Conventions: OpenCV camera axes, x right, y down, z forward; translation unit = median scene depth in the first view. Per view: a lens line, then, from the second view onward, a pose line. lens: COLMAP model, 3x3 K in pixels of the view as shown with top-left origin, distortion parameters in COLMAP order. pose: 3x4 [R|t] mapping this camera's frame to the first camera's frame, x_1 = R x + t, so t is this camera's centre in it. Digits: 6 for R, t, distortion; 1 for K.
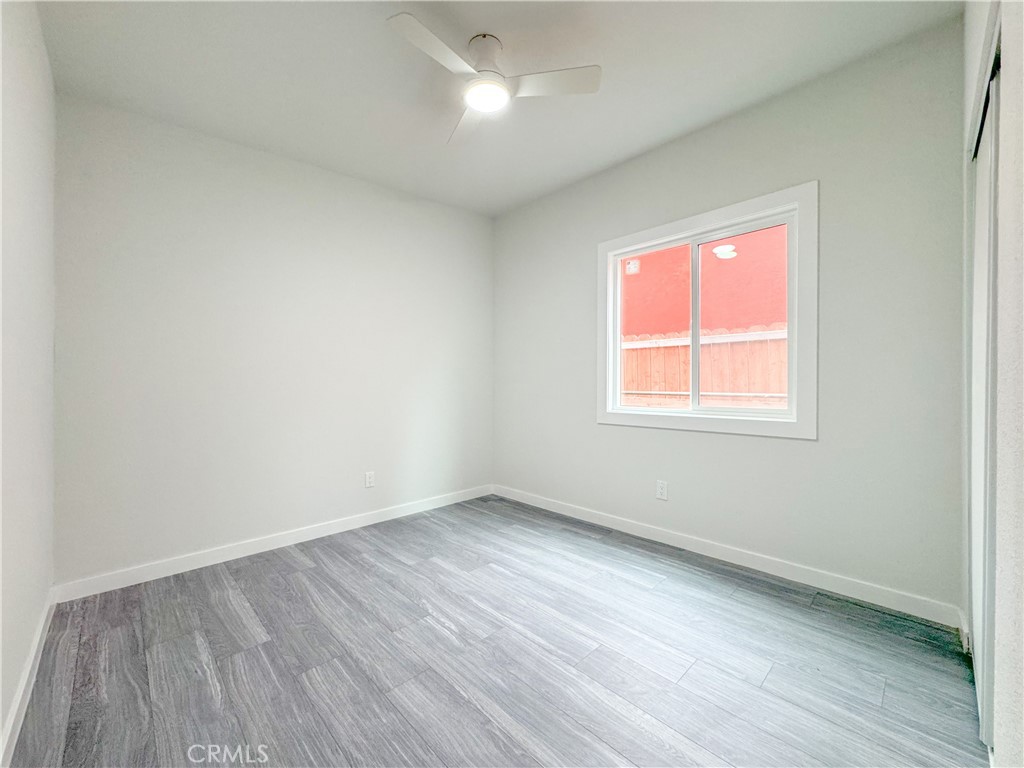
lens RADIAL K [[409.5, 0, 513.6], [0, 409.5, 382.9], [0, 0, 1]] dist [-0.002202, 0.000343]
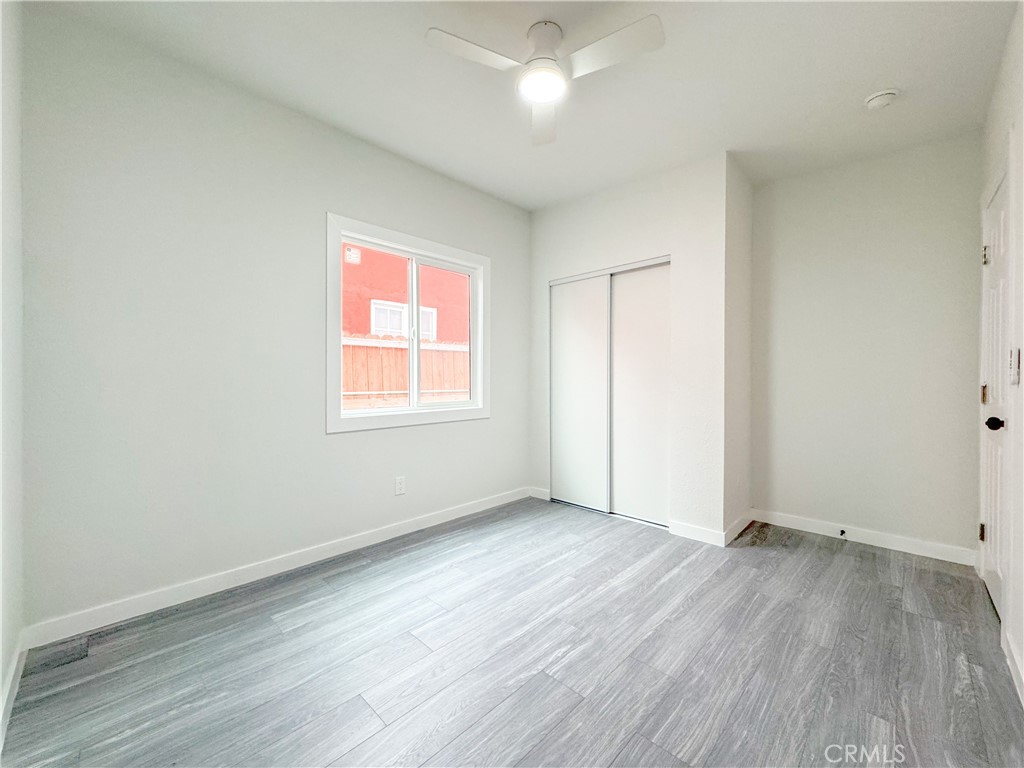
lens RADIAL K [[409.5, 0, 513.6], [0, 409.5, 382.9], [0, 0, 1]] dist [-0.002202, 0.000343]
pose [[-0.024446, -0.005898, 0.999684, -0.974143], [0.002257, 0.999980, 0.005955, -0.008883], [-0.999699, 0.002402, -0.024432, 1.037542]]
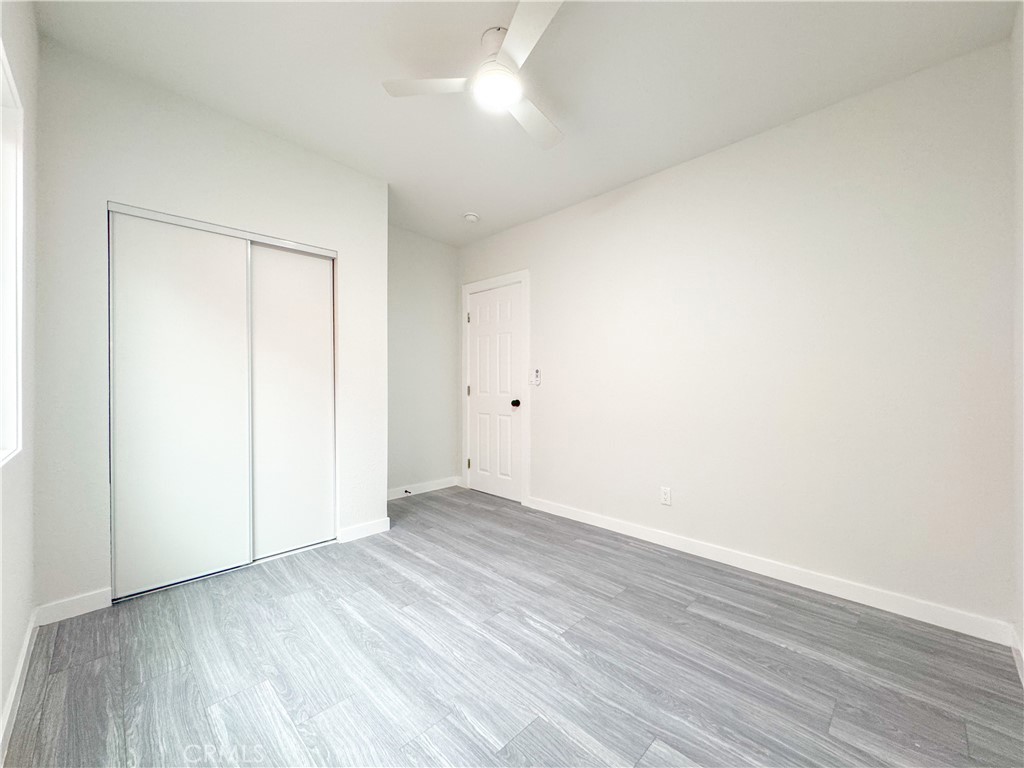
lens RADIAL K [[409.5, 0, 513.6], [0, 409.5, 382.9], [0, 0, 1]] dist [-0.002202, 0.000343]
pose [[-0.999905, 0.003442, -0.013343, -0.083342], [0.003440, 0.999994, 0.000151, -0.007448], [0.013344, 0.000105, -0.999911, 1.862793]]
